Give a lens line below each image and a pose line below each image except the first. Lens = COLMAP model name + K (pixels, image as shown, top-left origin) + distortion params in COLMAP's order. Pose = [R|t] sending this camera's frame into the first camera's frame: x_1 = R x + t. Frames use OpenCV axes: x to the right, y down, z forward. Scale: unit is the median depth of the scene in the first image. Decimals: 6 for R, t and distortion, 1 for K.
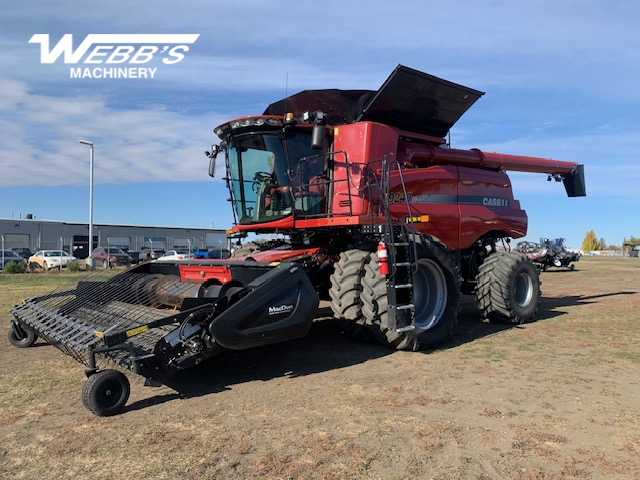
lens RADIAL K [[492.8, 0, 319.0], [0, 492.8, 235.4], [0, 0, 1]] dist [0.010702, -0.006468]
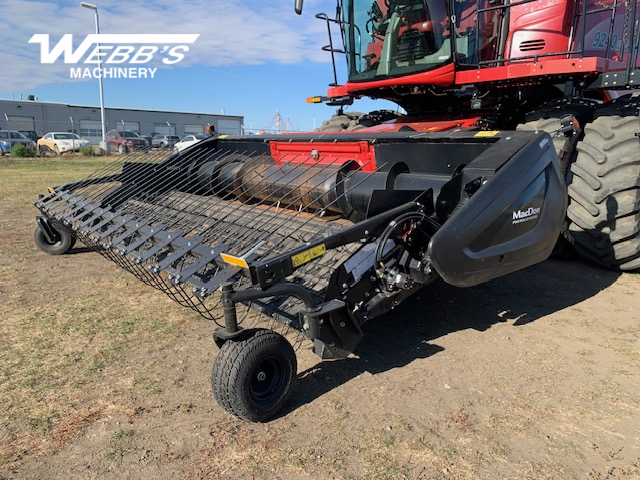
lens RADIAL K [[492.8, 0, 319.0], [0, 492.8, 235.4], [0, 0, 1]] dist [0.010702, -0.006468]
pose [[0.999775, 0.017932, -0.011356, -0.207849], [-0.015039, 0.976024, 0.217145, 0.039645], [0.014977, -0.216925, 0.976073, 0.308865]]
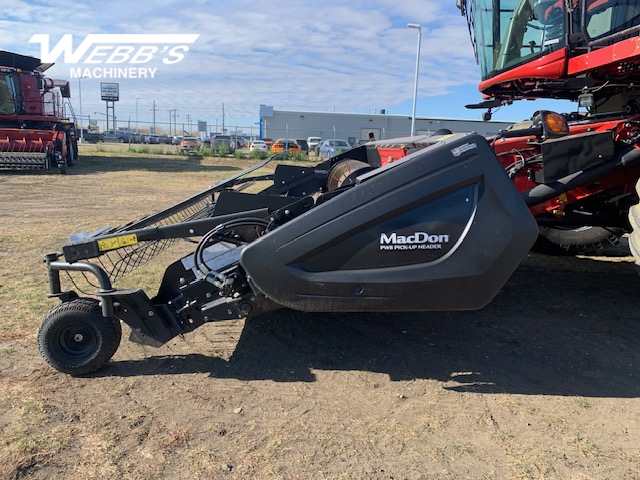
lens RADIAL K [[492.8, 0, 319.0], [0, 492.8, 235.4], [0, 0, 1]] dist [0.010702, -0.006468]
pose [[0.773350, 0.140587, -0.618195, 0.082733], [-0.012339, 0.978256, 0.207034, 0.041142], [0.633860, -0.152481, 0.758269, 0.428616]]
